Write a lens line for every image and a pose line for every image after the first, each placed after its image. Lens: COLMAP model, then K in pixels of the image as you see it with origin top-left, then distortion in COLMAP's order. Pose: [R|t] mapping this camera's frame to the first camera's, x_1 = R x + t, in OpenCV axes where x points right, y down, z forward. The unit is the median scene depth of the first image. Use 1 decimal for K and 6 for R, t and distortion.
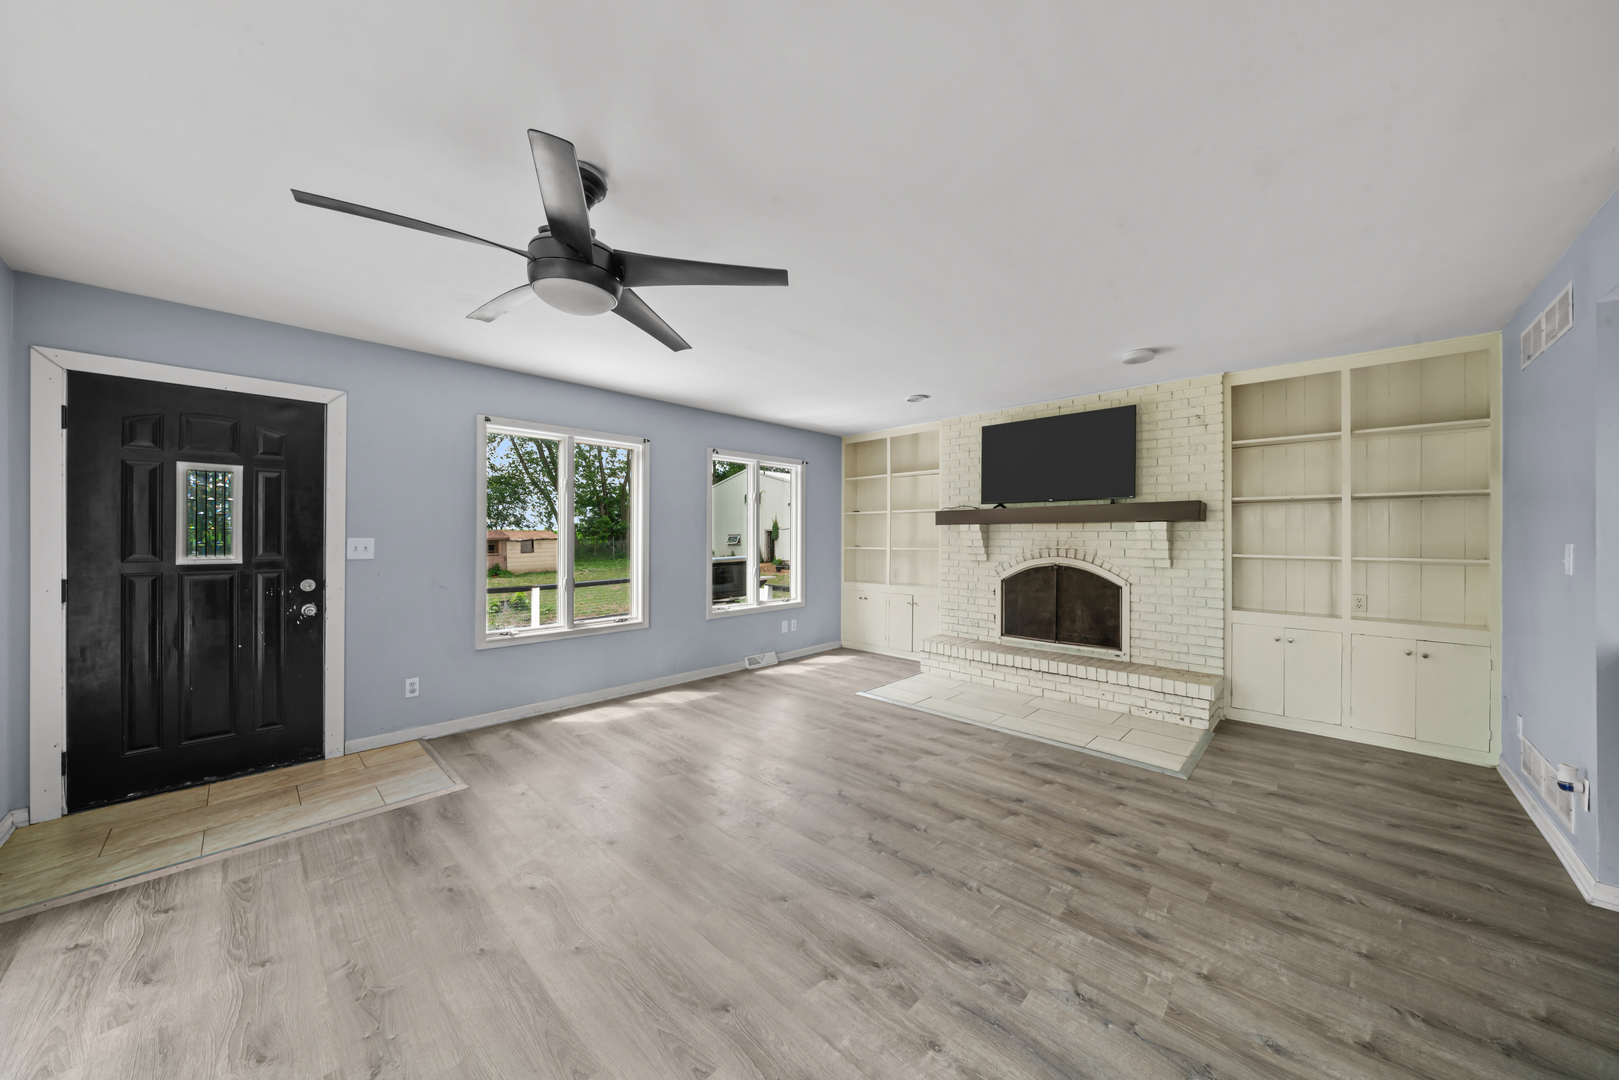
lens RADIAL K [[548.9, 0, 810.6], [0, 548.9, 534.3], [0, 0, 1]] dist [0.000095, 0.000126]
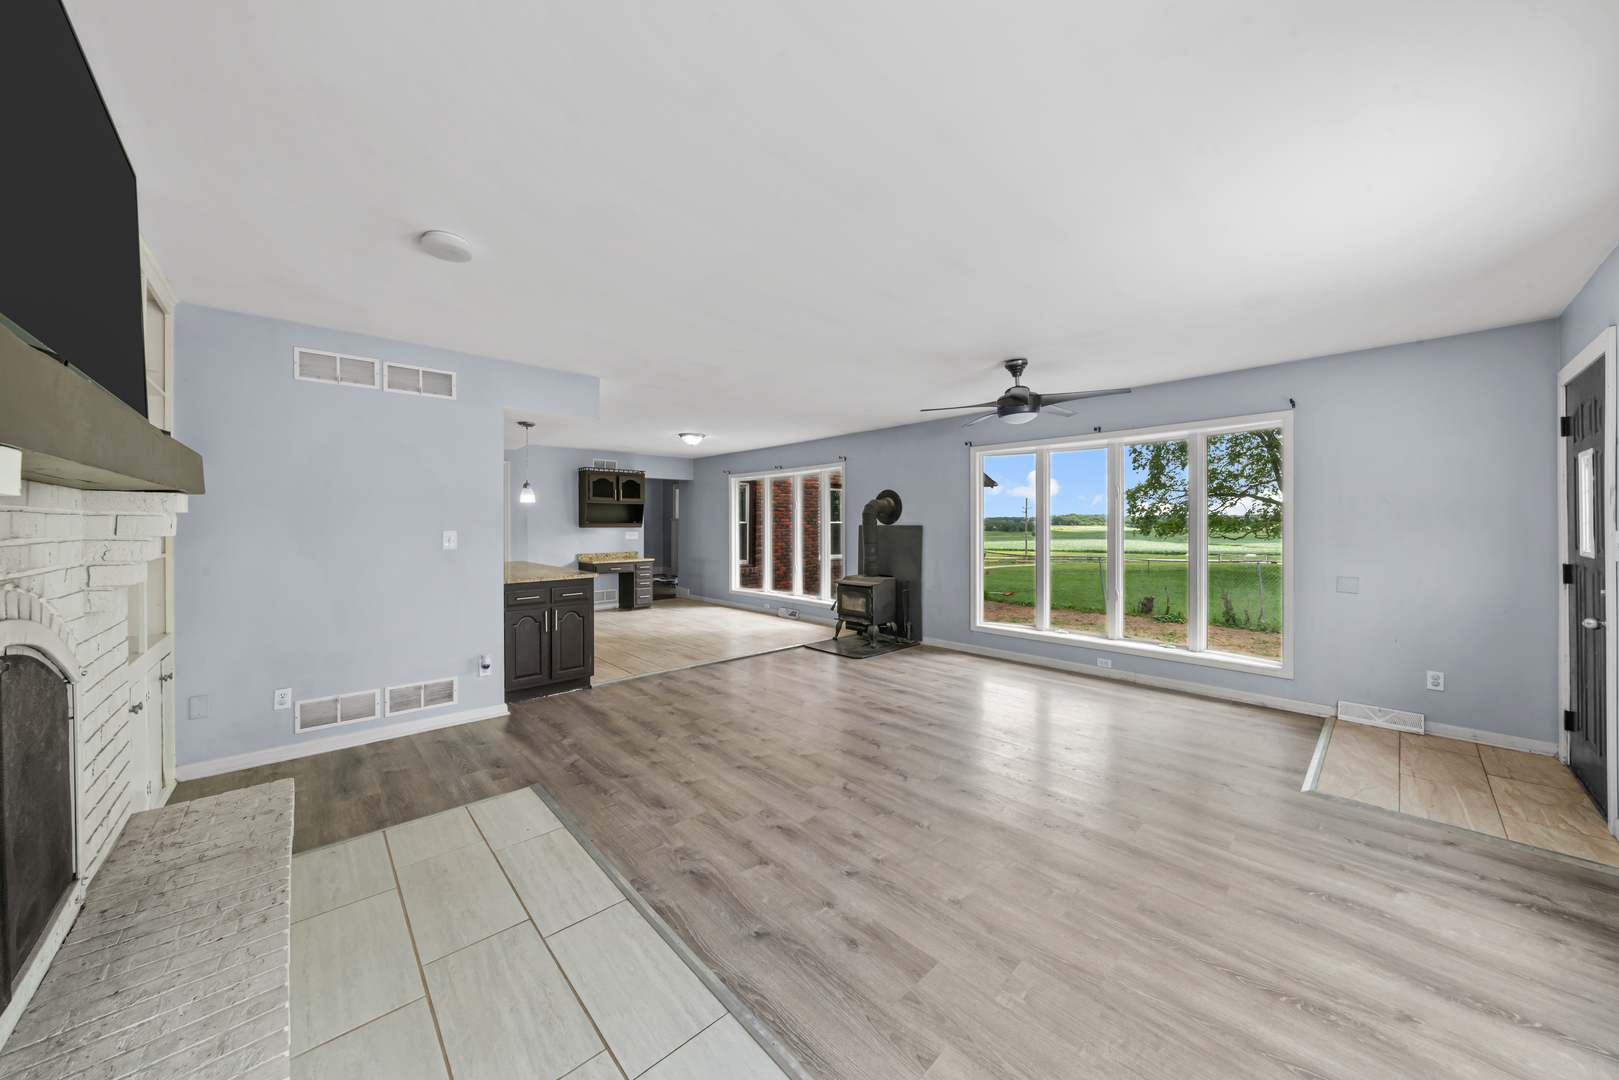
lens RADIAL K [[548.9, 0, 808.6], [0, 548.9, 529.0], [0, 0, 1]] dist [0.000095, 0.000126]
pose [[-0.998231, -0.002105, 0.059412, 0.177772], [-0.001835, 0.999988, 0.004612, 0.003807], [-0.059421, 0.004495, -0.998223, 2.075157]]
